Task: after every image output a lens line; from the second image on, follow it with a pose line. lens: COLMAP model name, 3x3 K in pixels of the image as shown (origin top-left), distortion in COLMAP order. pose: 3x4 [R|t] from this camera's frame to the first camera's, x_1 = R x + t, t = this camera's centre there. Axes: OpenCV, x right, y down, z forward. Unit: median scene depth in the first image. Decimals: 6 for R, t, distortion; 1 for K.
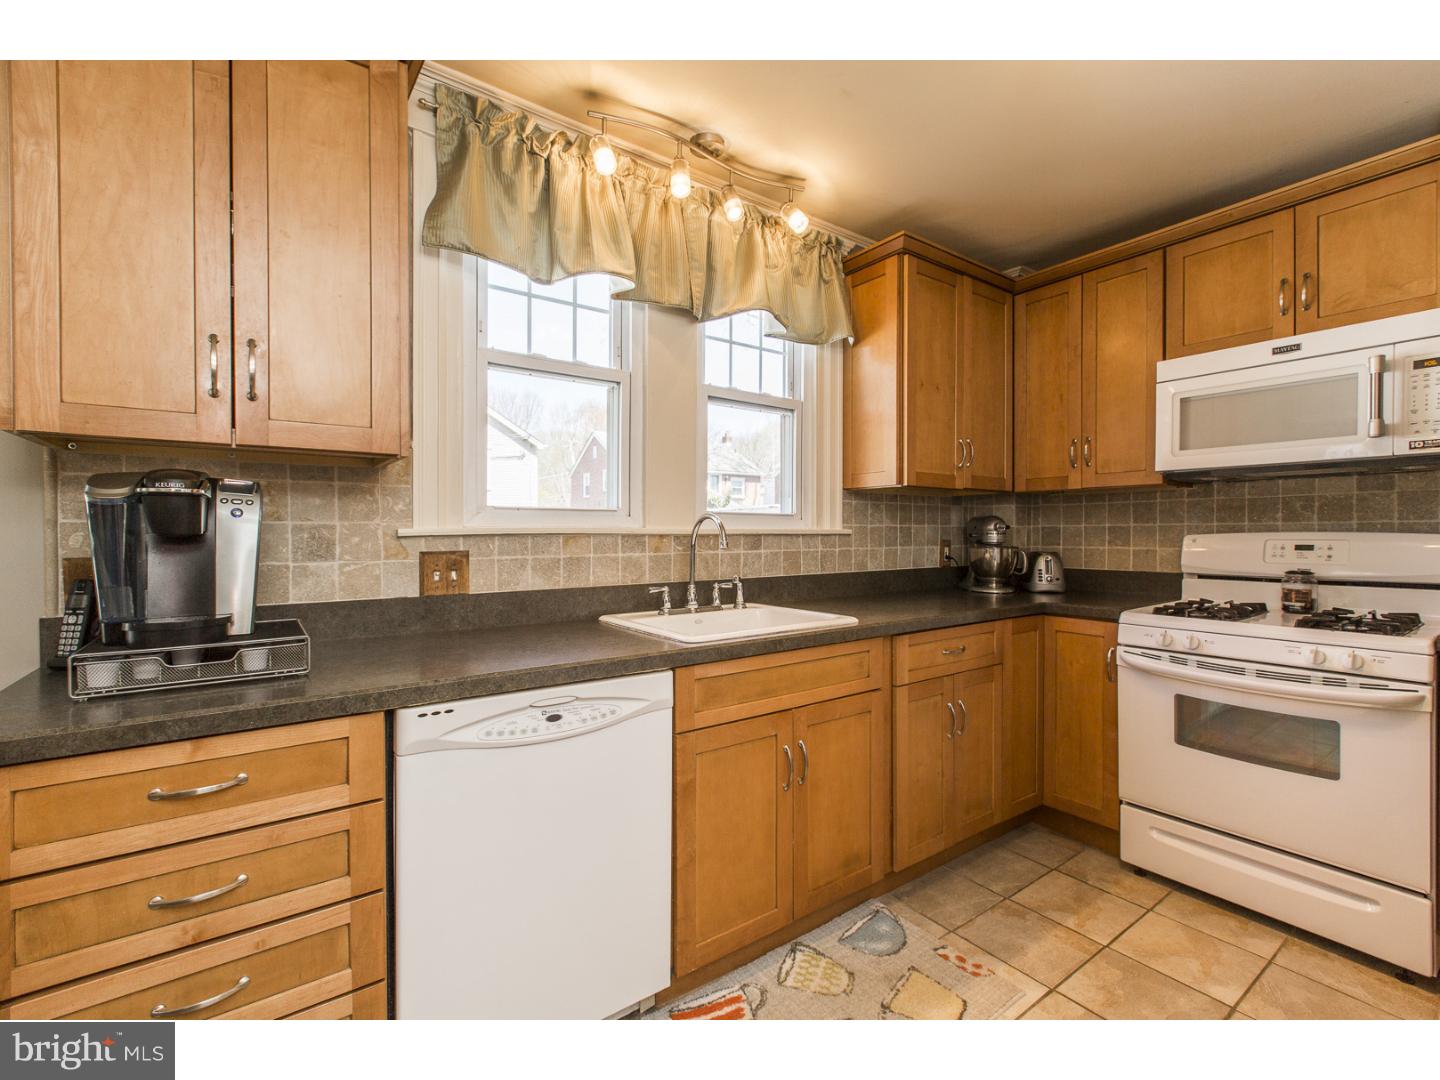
lens RADIAL K [[639.3, 0, 723.7], [0, 639.3, 536.7], [0, 0, 1]] dist [0.003357, 0.000227]
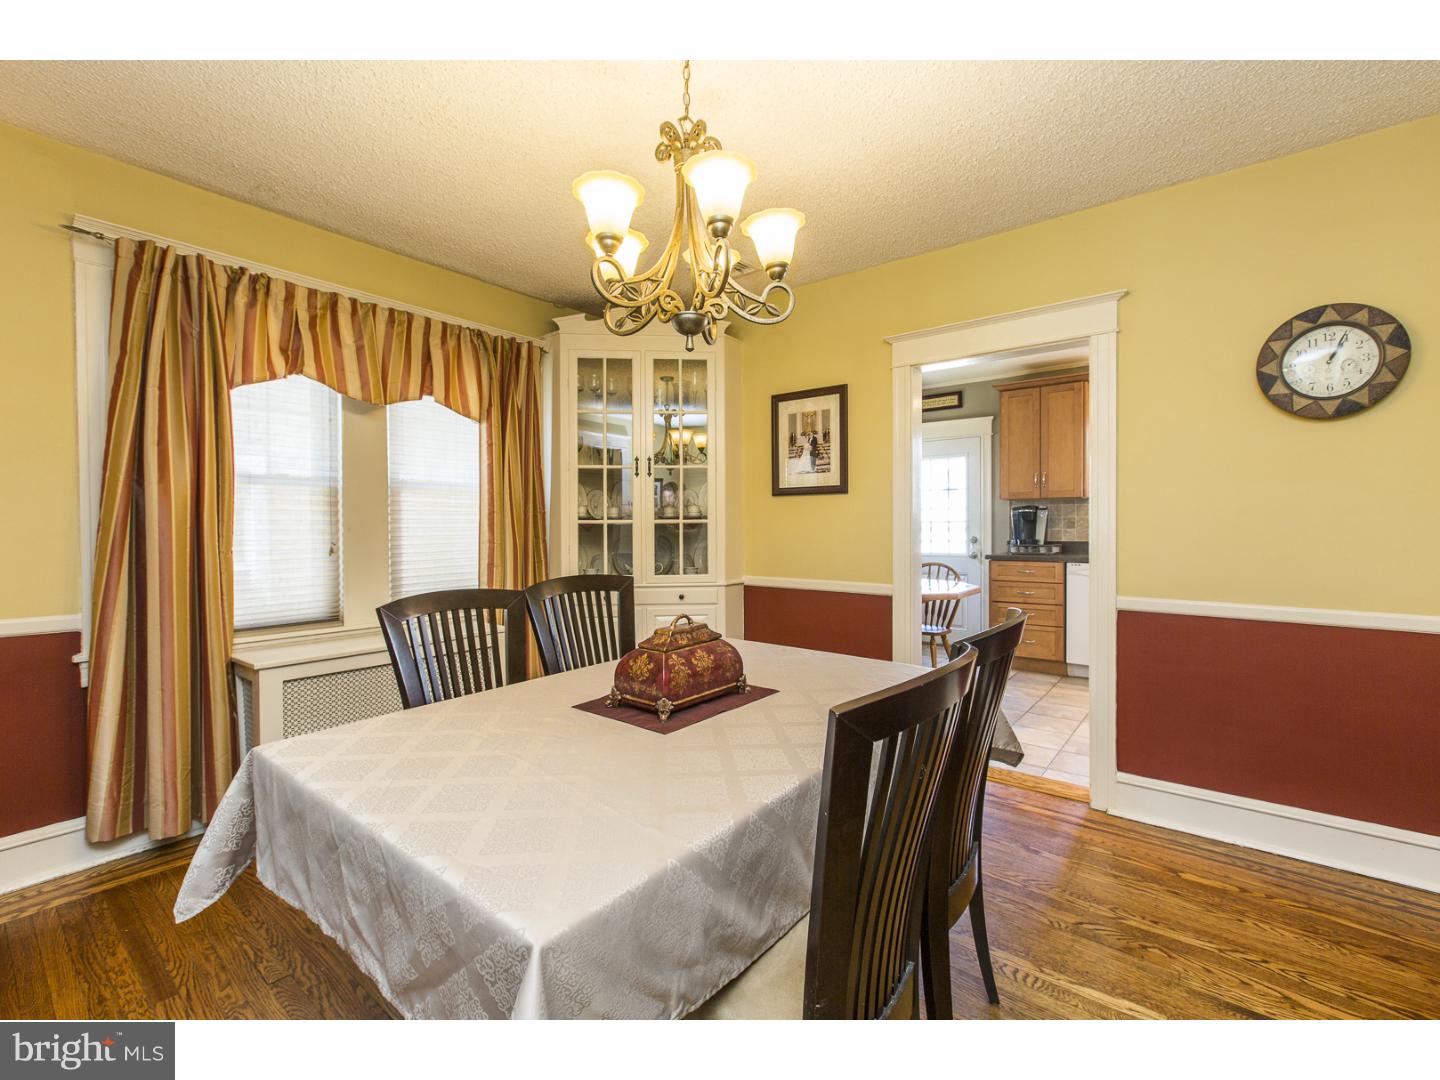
lens RADIAL K [[639.3, 0, 723.7], [0, 639.3, 536.7], [0, 0, 1]] dist [0.003357, 0.000227]
pose [[0.267545, 0.013484, -0.963451, 1.625979], [-0.000161, 0.999903, 0.013950, 0.026339], [0.963545, -0.003578, 0.267521, -1.266644]]
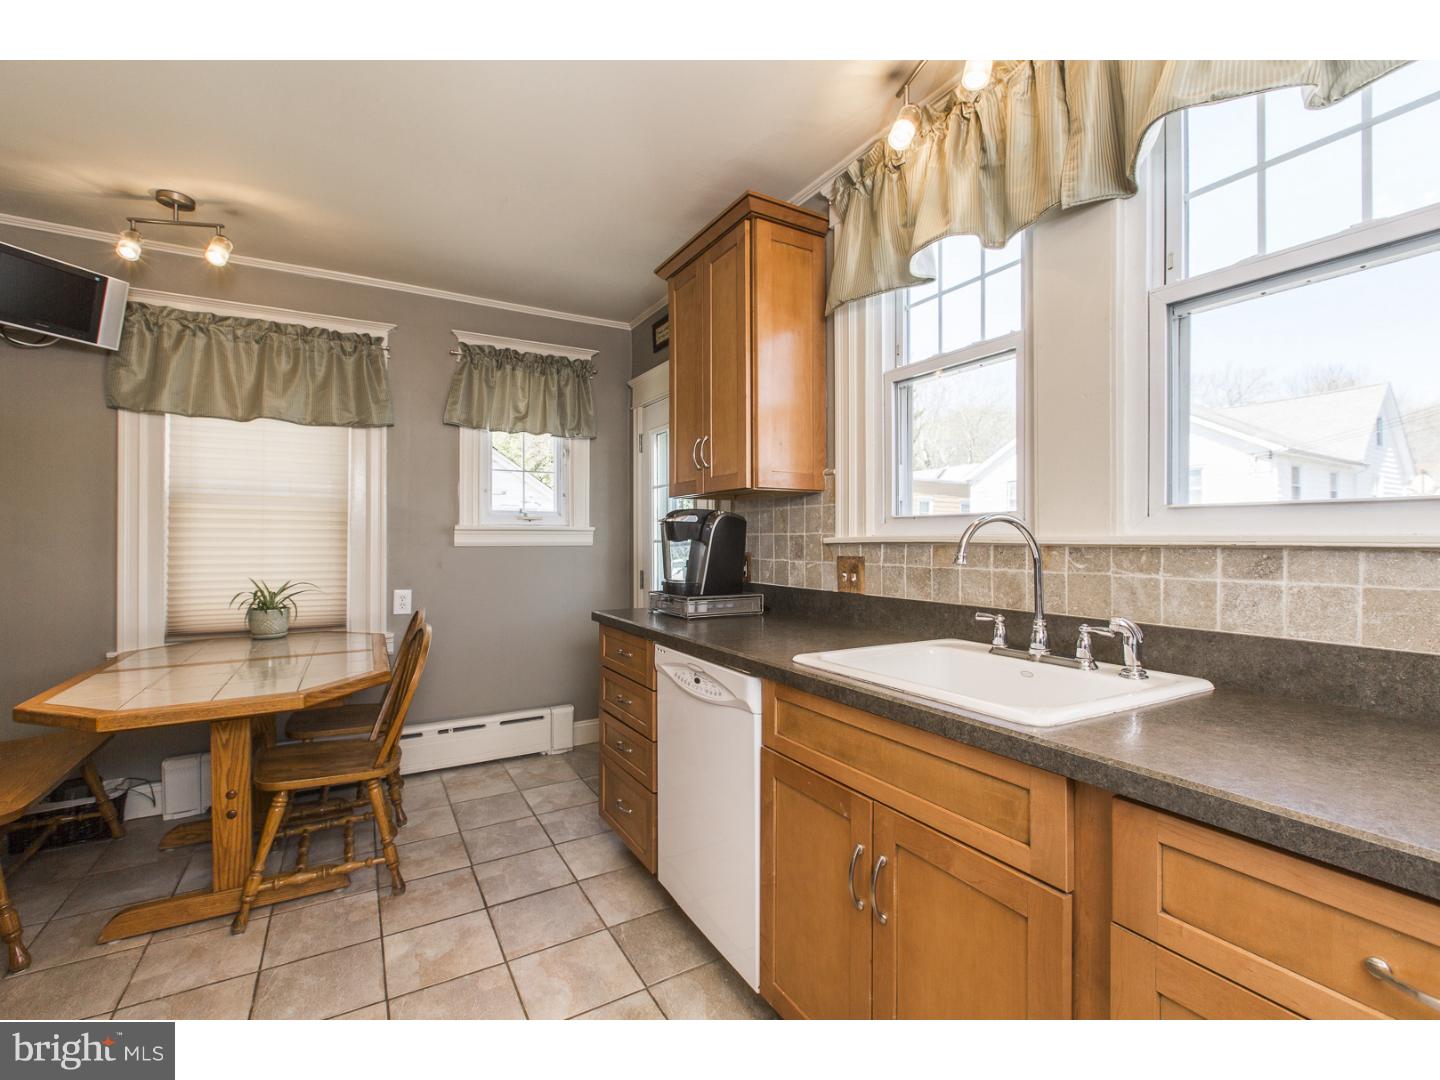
lens RADIAL K [[639.3, 0, 723.7], [0, 639.3, 536.7], [0, 0, 1]] dist [0.003357, 0.000227]
pose [[-0.091646, -0.004158, -0.995783, 0.675995], [-0.007649, 0.999965, -0.003472, -0.007564], [0.995762, 0.007298, -0.091675, 0.753535]]
